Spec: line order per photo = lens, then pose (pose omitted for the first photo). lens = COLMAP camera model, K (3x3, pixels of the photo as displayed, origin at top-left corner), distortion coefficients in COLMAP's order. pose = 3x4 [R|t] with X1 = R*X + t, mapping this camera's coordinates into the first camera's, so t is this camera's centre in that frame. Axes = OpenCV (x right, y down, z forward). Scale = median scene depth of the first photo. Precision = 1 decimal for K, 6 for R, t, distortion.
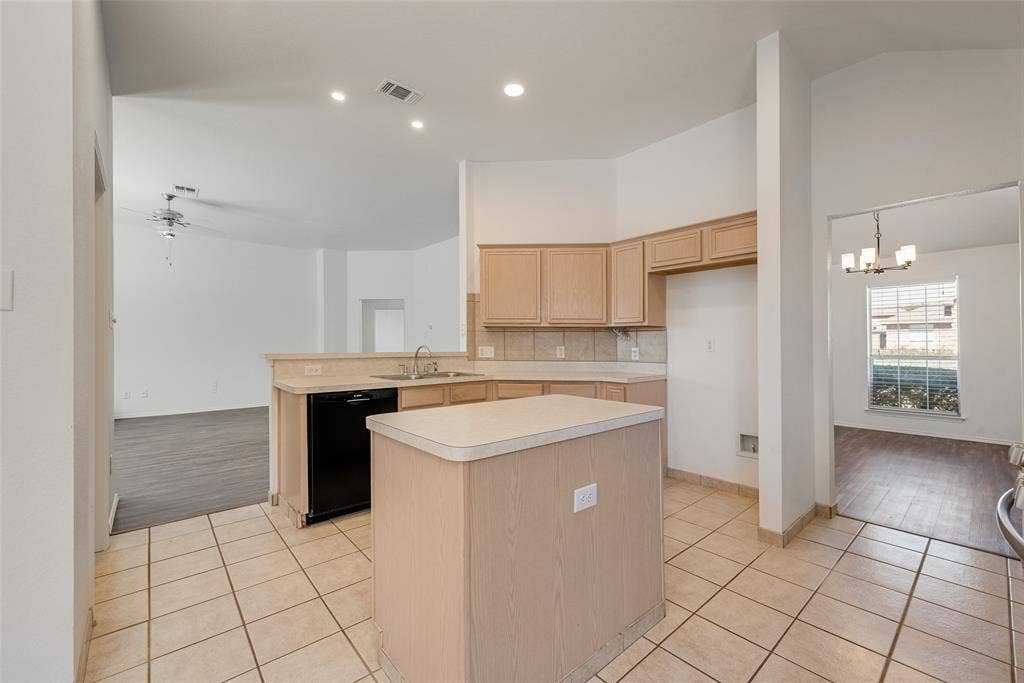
lens RADIAL K [[412.8, 0, 513.1], [0, 412.8, 342.4], [0, 0, 1]] dist [0.008862, -0.002057]
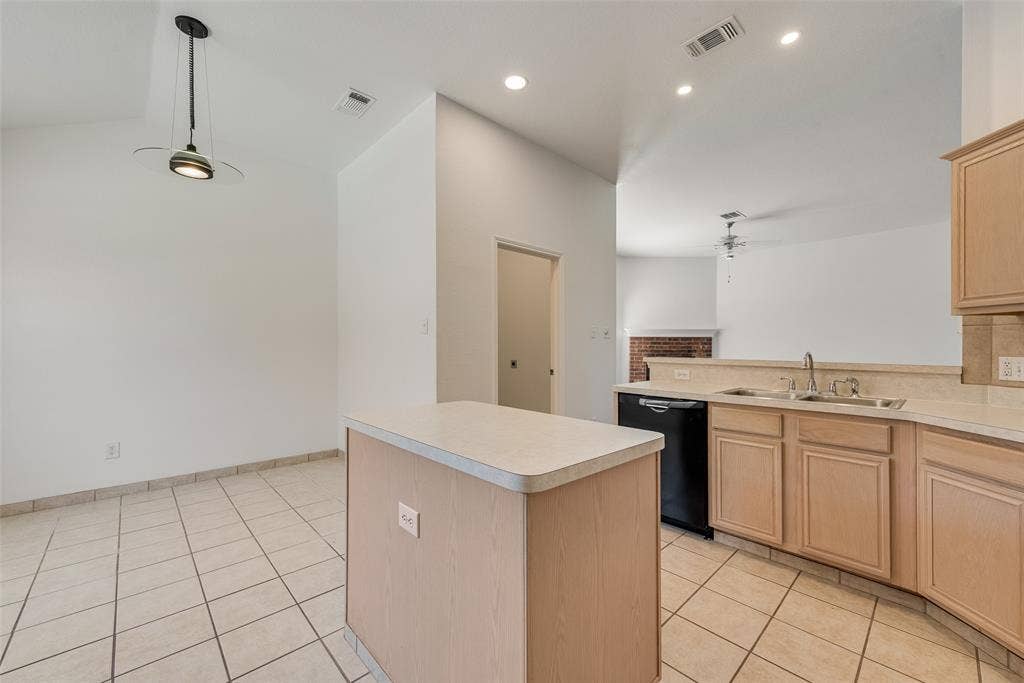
lens RADIAL K [[406.4, 0, 509.1], [0, 406.4, 346.6], [0, 0, 1]] dist [0.001216, 0.000078]
pose [[0.037717, -0.003533, -0.999282, 0.404458], [-0.006326, 0.999973, -0.003774, 0.004497], [0.999268, 0.006464, 0.037694, 0.454550]]
